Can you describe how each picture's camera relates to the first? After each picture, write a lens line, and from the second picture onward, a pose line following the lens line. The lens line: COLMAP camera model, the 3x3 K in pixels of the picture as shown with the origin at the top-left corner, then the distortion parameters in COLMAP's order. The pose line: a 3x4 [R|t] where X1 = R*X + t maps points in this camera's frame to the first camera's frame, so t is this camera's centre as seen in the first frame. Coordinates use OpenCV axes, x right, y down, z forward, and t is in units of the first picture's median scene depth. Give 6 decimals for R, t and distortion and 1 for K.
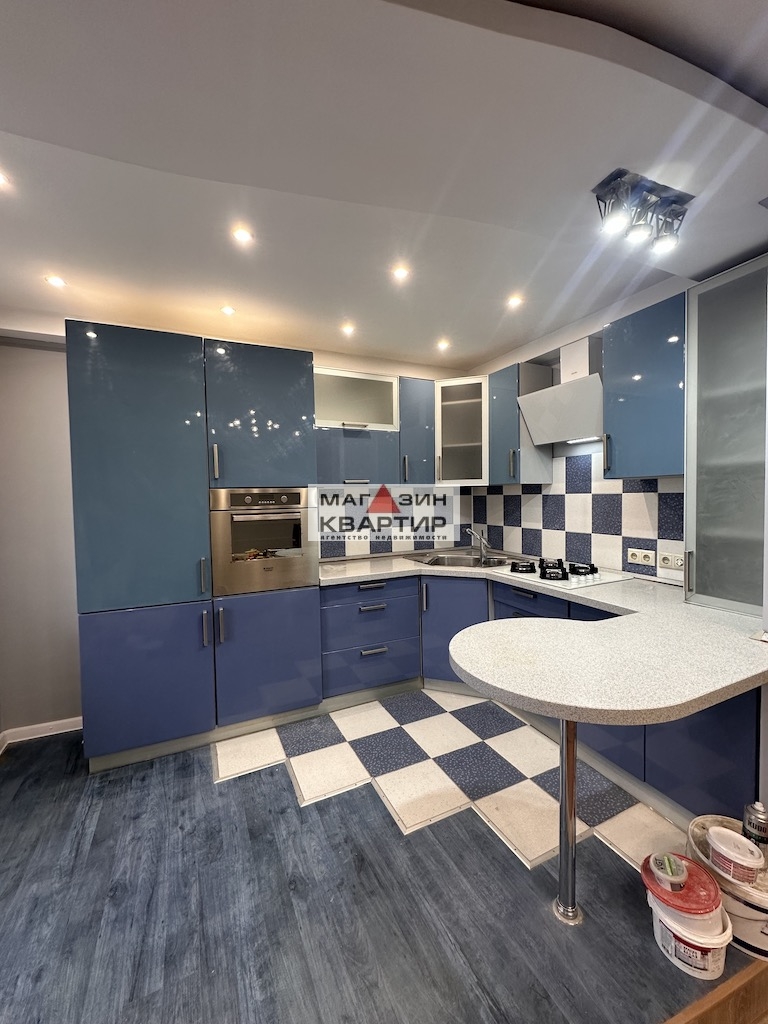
lens RADIAL K [[407.0, 0, 383.4], [0, 407.0, 512.0], [0, 0, 1]] dist [-0.002154, 0.000176]
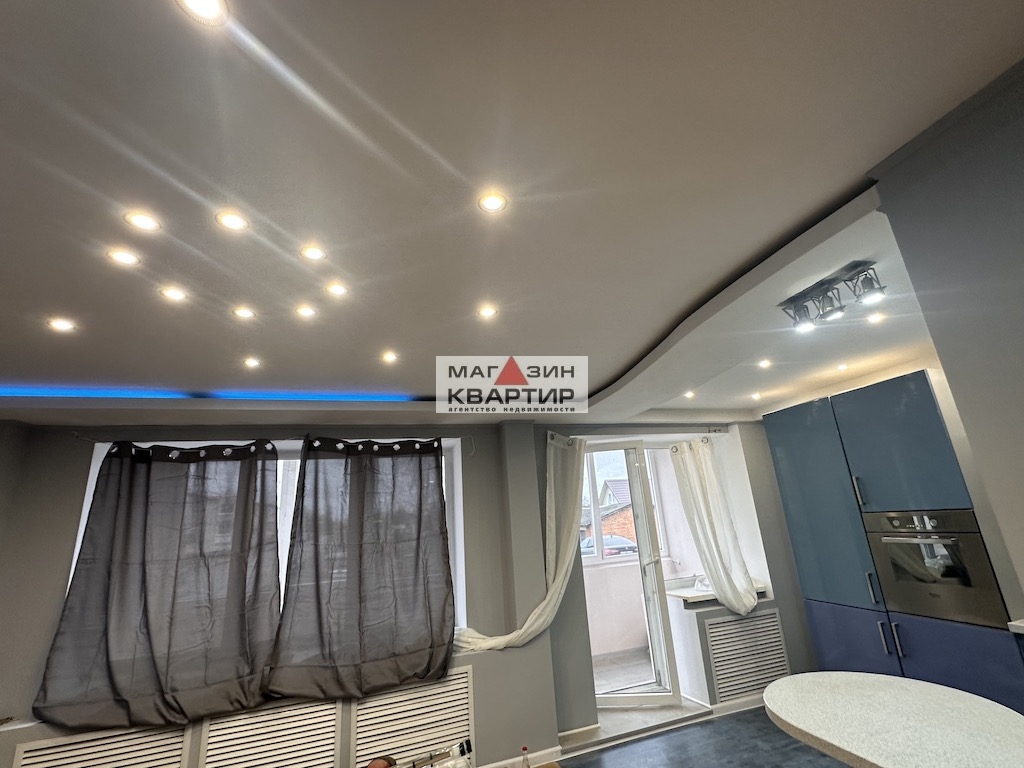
lens RADIAL K [[450.1, 0, 513.7], [0, 450.1, 386.2], [0, 0, 1]] dist [-0.001136, 0.000558]
pose [[-0.129776, -0.248816, -0.959817, 1.378242], [0.028988, 0.966637, -0.254504, -0.139459], [0.991120, -0.060852, -0.118233, 0.177014]]
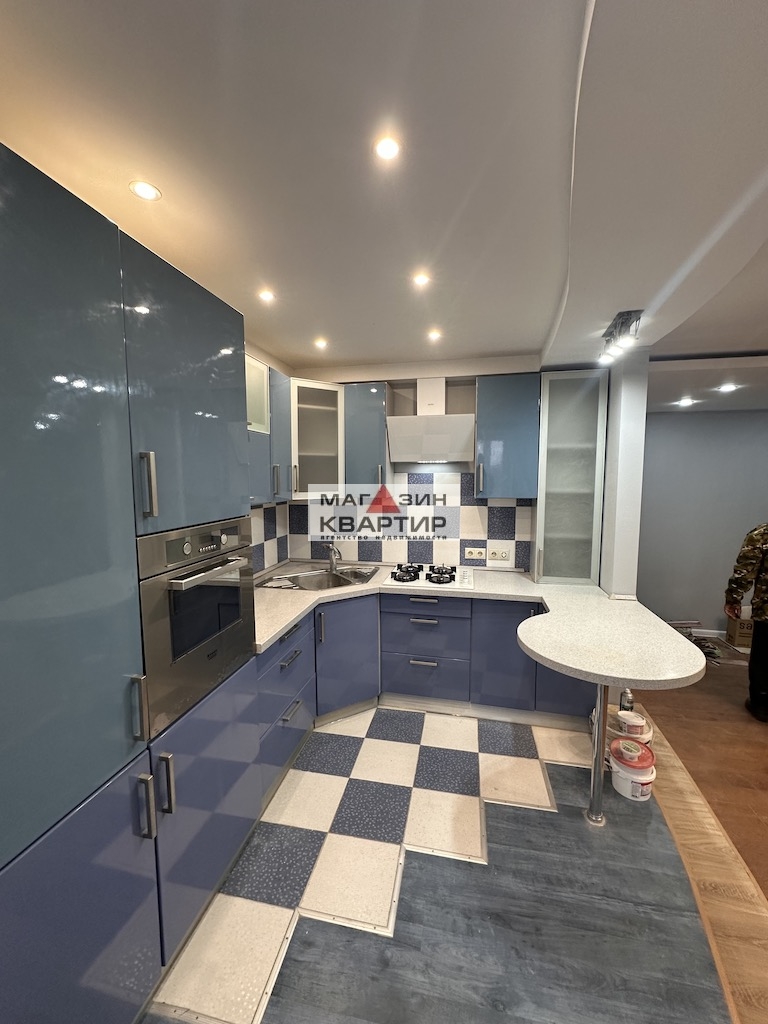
lens RADIAL K [[407.0, 0, 383.4], [0, 407.0, 512.0], [0, 0, 1]] dist [-0.002154, 0.000176]
pose [[0.602848, -0.054523, 0.795991, -0.801245], [0.024935, 0.998462, 0.049507, -0.131514], [-0.797466, -0.009997, 0.603281, 0.558233]]
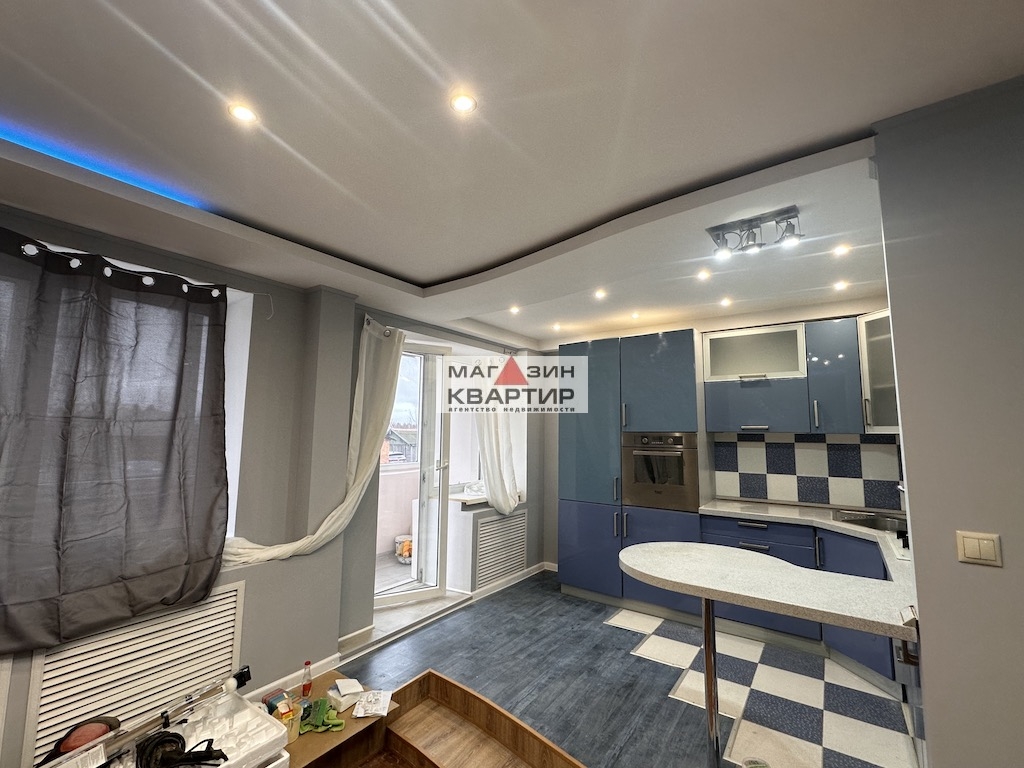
lens RADIAL K [[448.7, 0, 510.6], [0, 448.7, 386.0], [0, 0, 1]] dist [-0.000756, 0.000416]
pose [[0.483122, -0.068111, -0.872900, 1.076205], [-0.056478, 0.992469, -0.108700, -0.027630], [0.873729, 0.101815, 0.475637, -0.242320]]
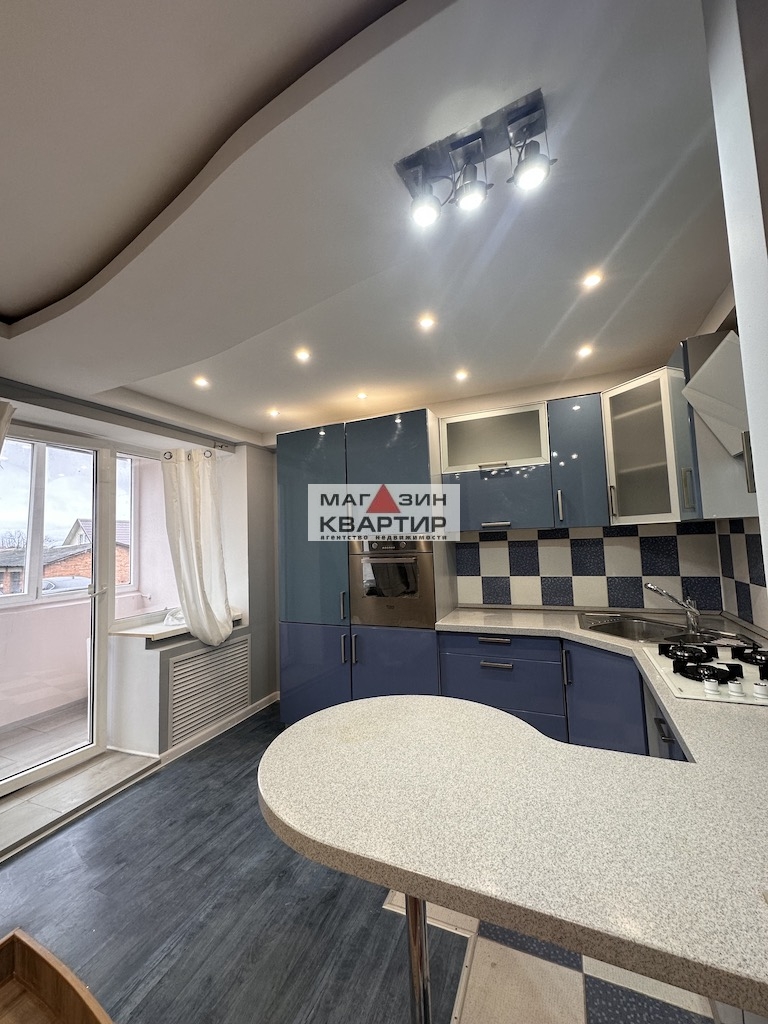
lens RADIAL K [[407.0, 0, 383.4], [0, 407.0, 512.0], [0, 0, 1]] dist [-0.002154, 0.000176]
pose [[0.652474, -0.059971, -0.755434, 0.757829], [-0.007166, 0.996331, -0.085284, -0.033694], [0.757777, 0.061059, 0.649650, 0.310462]]
